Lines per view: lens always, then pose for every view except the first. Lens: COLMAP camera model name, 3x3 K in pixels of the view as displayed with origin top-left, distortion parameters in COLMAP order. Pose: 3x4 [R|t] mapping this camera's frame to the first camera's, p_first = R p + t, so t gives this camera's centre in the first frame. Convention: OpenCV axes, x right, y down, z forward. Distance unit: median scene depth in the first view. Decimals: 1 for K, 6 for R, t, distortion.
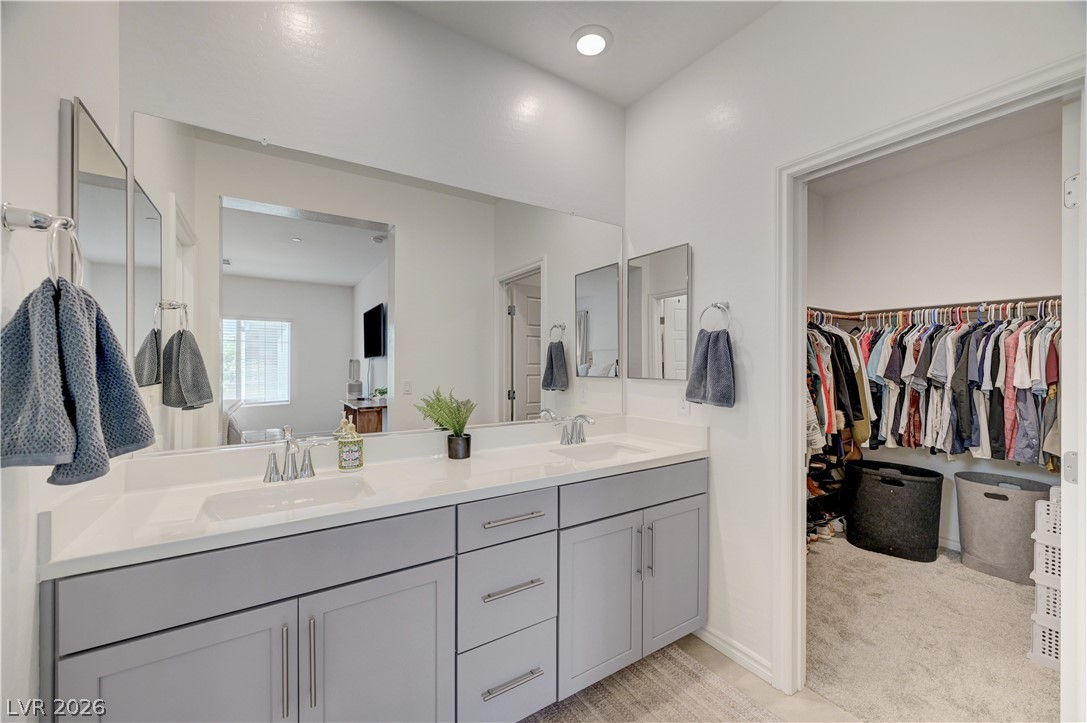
lens RADIAL K [[429.8, 0, 543.5], [0, 429.8, 361.5], [0, 0, 1]] dist [-0.000441, 0.000125]
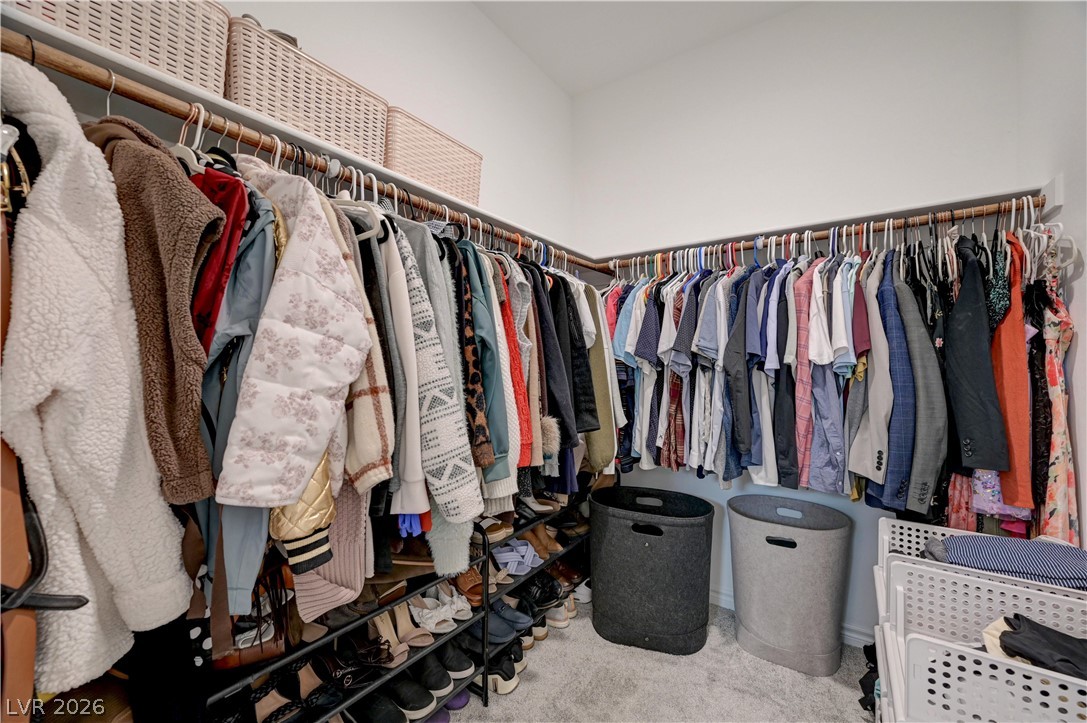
lens RADIAL K [[429.8, 0, 543.5], [0, 429.8, 361.5], [0, 0, 1]] dist [-0.000441, 0.000125]
pose [[0.927718, -0.006193, 0.373231, 0.479640], [0.007817, 0.999965, -0.002838, 0.050095], [-0.373200, 0.005550, 0.927734, 0.523508]]
